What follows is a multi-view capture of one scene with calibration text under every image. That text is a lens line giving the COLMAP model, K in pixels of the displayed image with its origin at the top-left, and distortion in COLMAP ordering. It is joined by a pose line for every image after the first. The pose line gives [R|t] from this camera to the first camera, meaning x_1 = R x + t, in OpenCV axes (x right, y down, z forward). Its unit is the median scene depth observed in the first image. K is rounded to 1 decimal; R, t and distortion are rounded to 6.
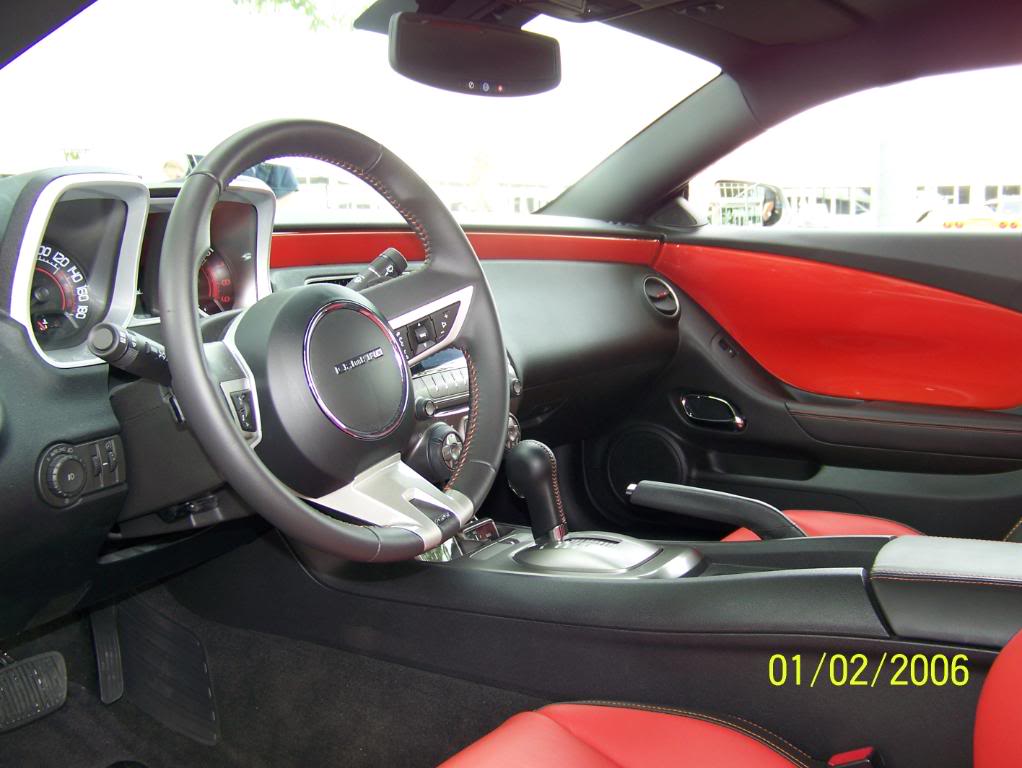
lens RADIAL K [[1041.5, 0, 511.0], [0, 1041.5, 384.0], [0, 0, 1]] dist [-0.005902, 0.013997]
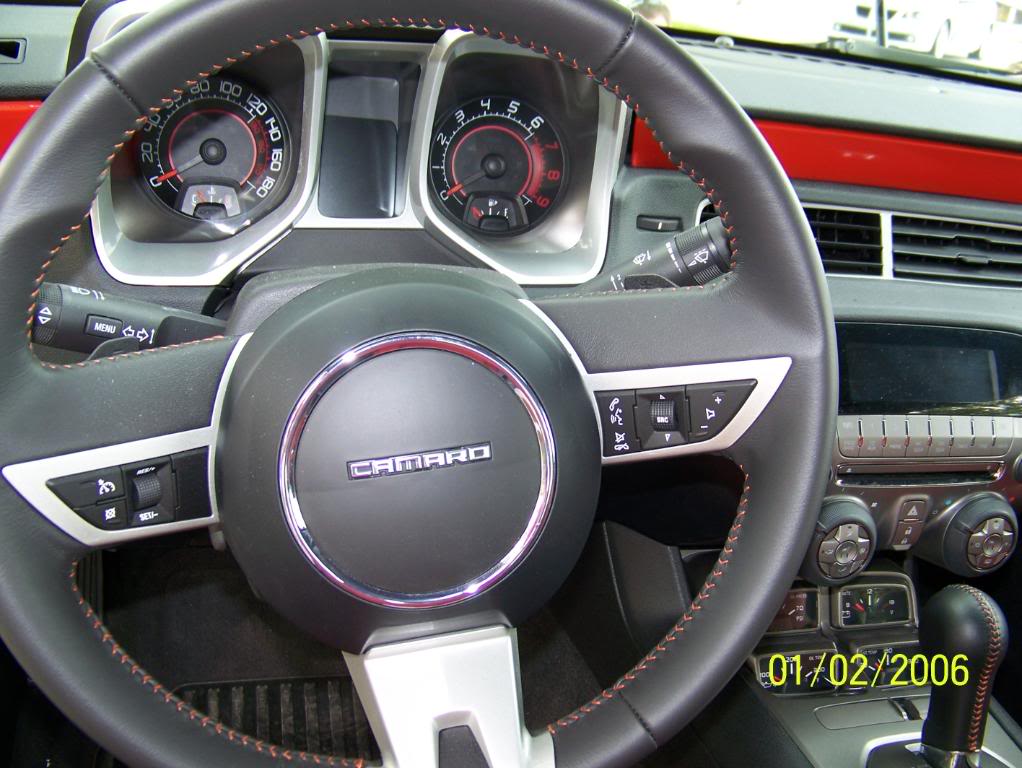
lens RADIAL K [[1041.5, 0, 511.0], [0, 1041.5, 384.0], [0, 0, 1]] dist [-0.005902, 0.013997]
pose [[0.691795, 0.395279, -0.604296, 0.162805], [-0.232727, 0.914262, 0.331608, -0.214353], [0.683562, -0.088769, 0.724474, 0.599888]]
